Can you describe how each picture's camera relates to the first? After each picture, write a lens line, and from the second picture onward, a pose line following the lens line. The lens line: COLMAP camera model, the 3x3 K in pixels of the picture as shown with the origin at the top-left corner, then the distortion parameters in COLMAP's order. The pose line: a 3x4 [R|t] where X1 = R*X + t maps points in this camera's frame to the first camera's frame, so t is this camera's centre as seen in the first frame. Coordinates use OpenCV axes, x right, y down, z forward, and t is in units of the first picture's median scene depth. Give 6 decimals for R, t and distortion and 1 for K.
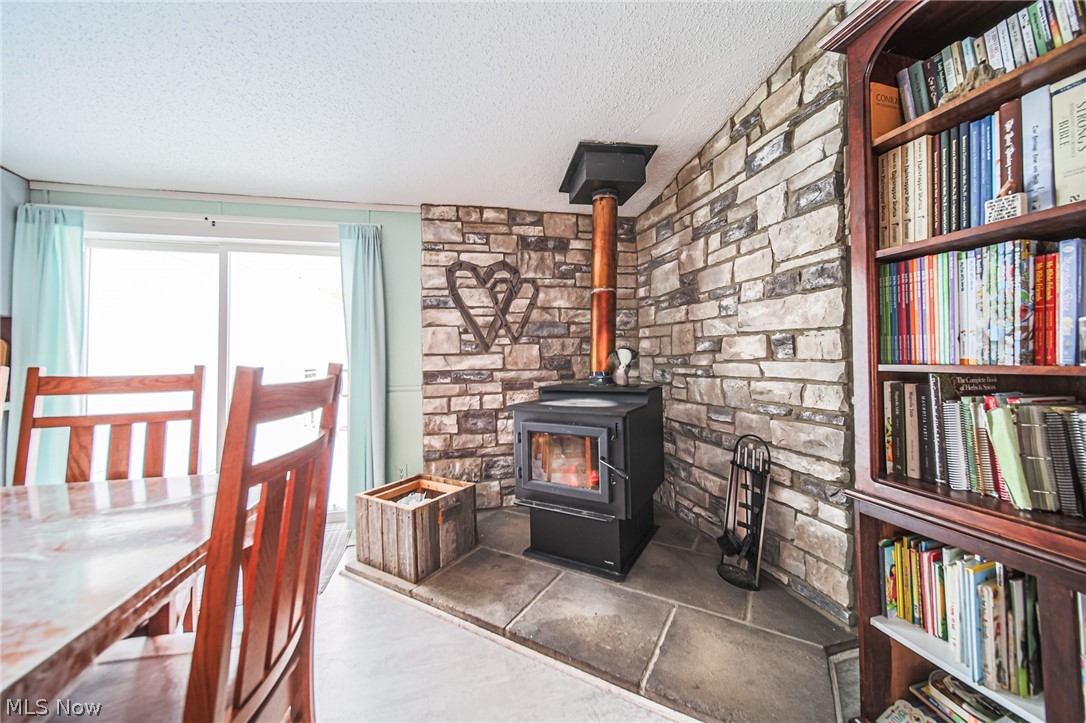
lens RADIAL K [[403.3, 0, 537.7], [0, 403.3, 350.7], [0, 0, 1]] dist [-0.000531, -0.000095]
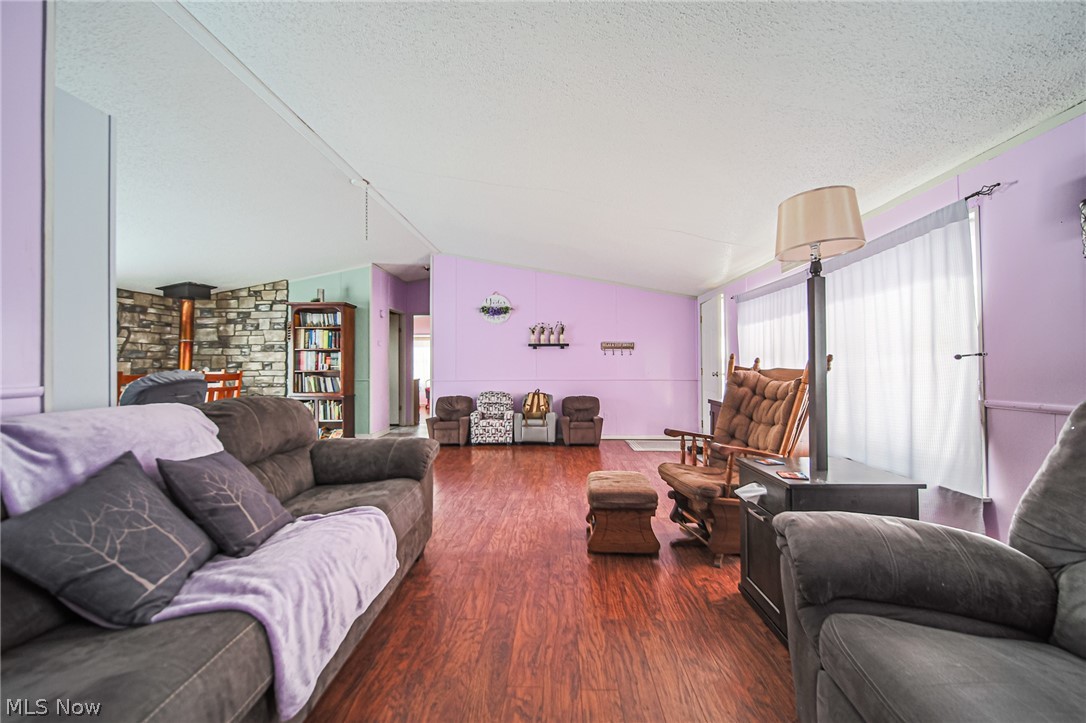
lens RADIAL K [[403.7, 0, 546.3], [0, 403.7, 362.1], [0, 0, 1]] dist [-0.000533, -0.000341]
pose [[0.258664, 0.024257, 0.965663, -1.596888], [-0.016516, 0.999650, -0.020687, -0.010420], [-0.965826, -0.010598, 0.258974, -1.661630]]
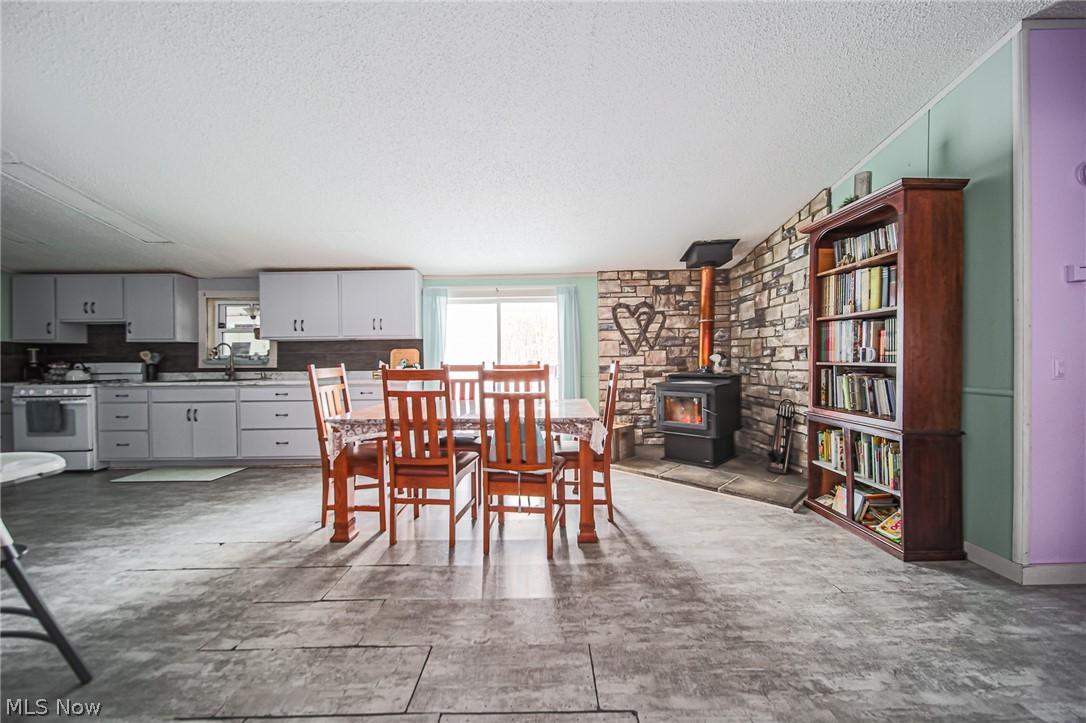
lens RADIAL K [[403.7, 0, 546.3], [0, 403.7, 362.1], [0, 0, 1]] dist [-0.000533, -0.000341]
pose [[0.973723, 0.005754, -0.227664, -0.119372], [0.001220, 0.999535, 0.030479, -0.023096], [0.227733, -0.029956, 0.973263, -0.910304]]
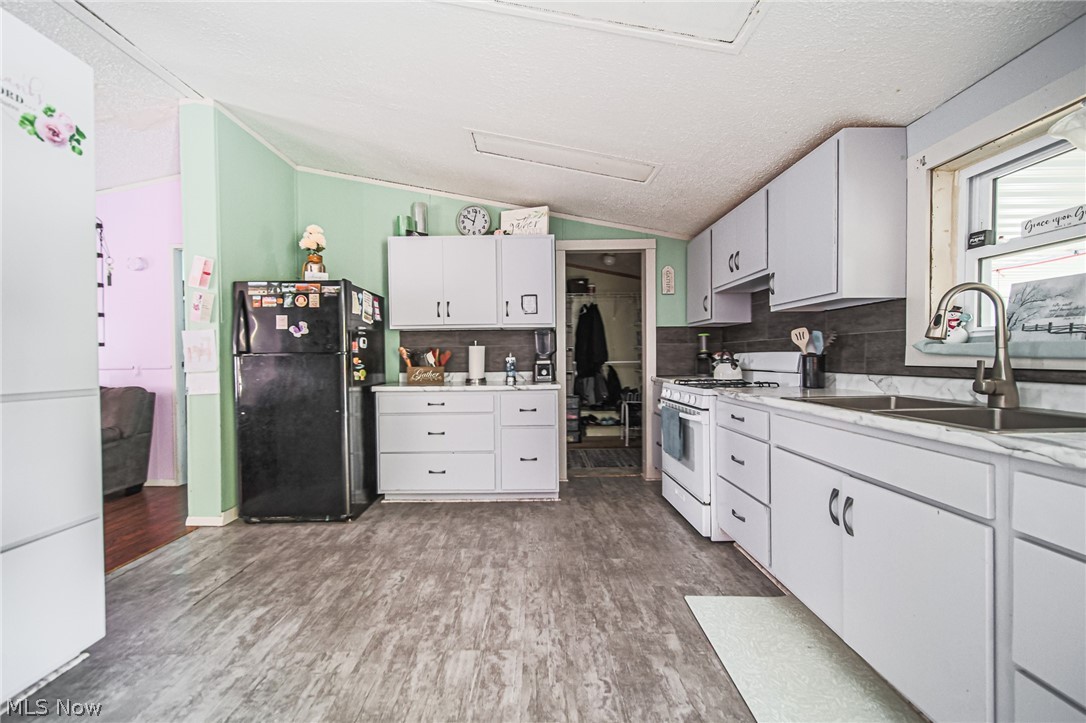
lens RADIAL K [[409.0, 0, 532.5], [0, 409.0, 362.4], [0, 0, 1]] dist [-0.000168, -0.000206]
pose [[-0.242140, 0.027587, -0.969849, -1.353302], [0.033986, 0.999223, 0.019938, 0.021475], [0.969646, -0.028134, -0.242890, 0.162073]]
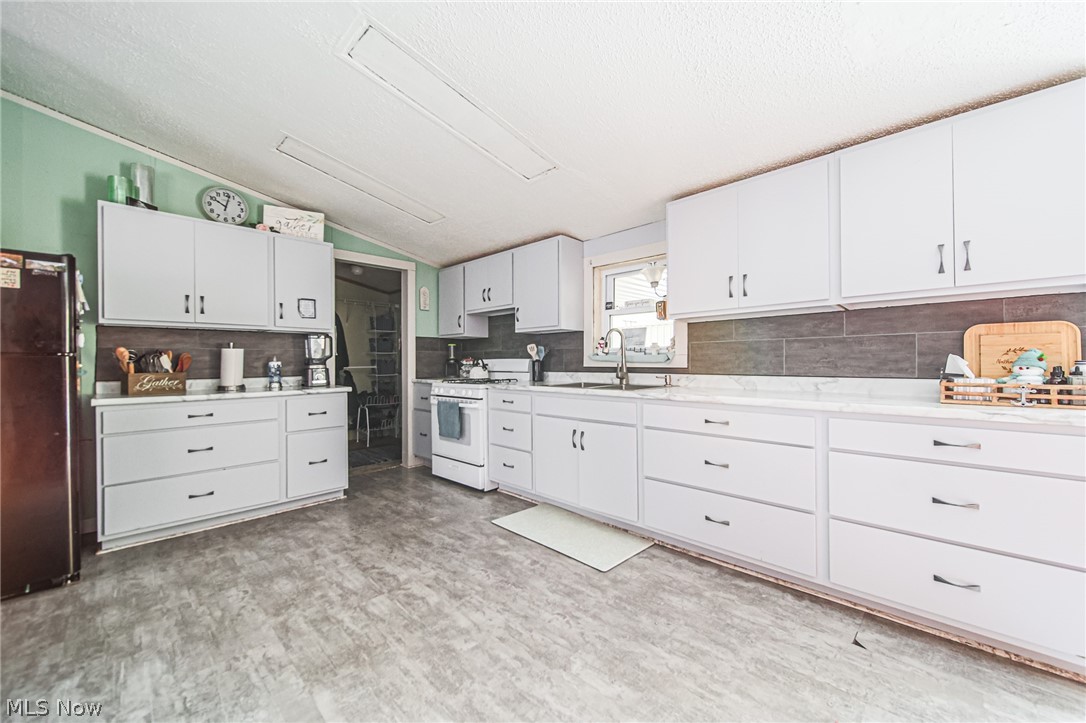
lens RADIAL K [[417.8, 0, 547.6], [0, 417.8, 361.8], [0, 0, 1]] dist [-0.000996, -0.000158]
pose [[0.534039, 0.011227, -0.845385, -1.075308], [0.016554, 0.999581, 0.023733, 0.011586], [0.845298, -0.026669, 0.533629, -0.251209]]
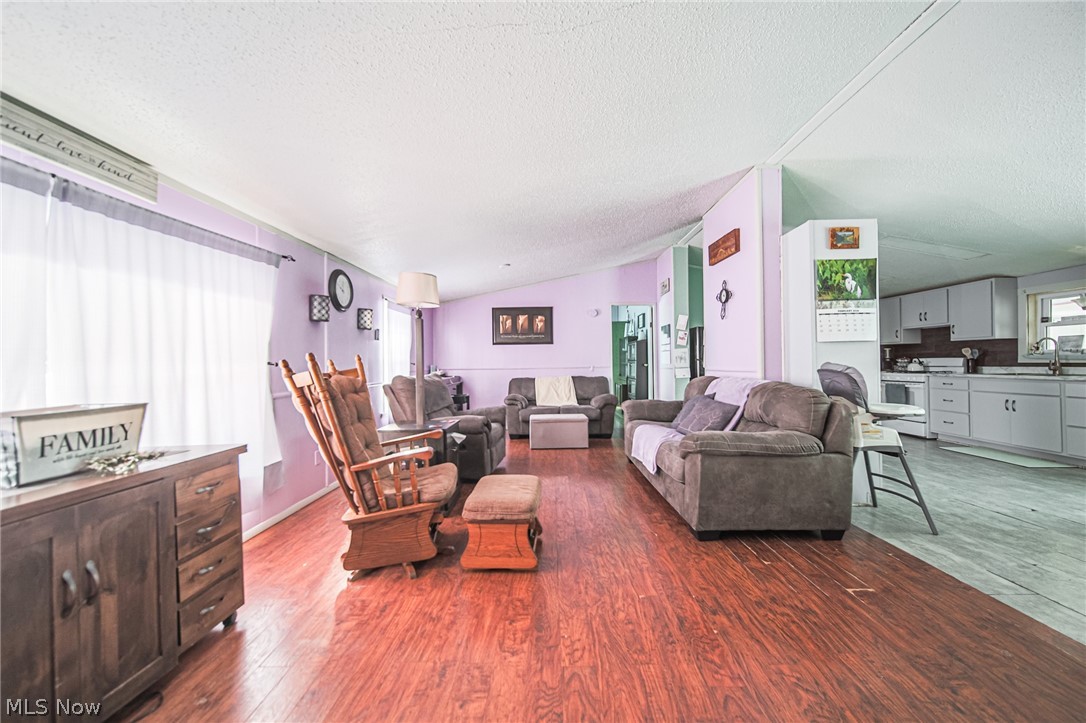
lens RADIAL K [[403.7, 0, 546.3], [0, 403.7, 362.1], [0, 0, 1]] dist [-0.000533, -0.000341]
pose [[-0.241553, 0.012880, -0.970302, 0.380988], [0.036406, 0.999328, 0.004202, -0.035522], [0.969705, -0.034310, -0.241859, -1.233565]]
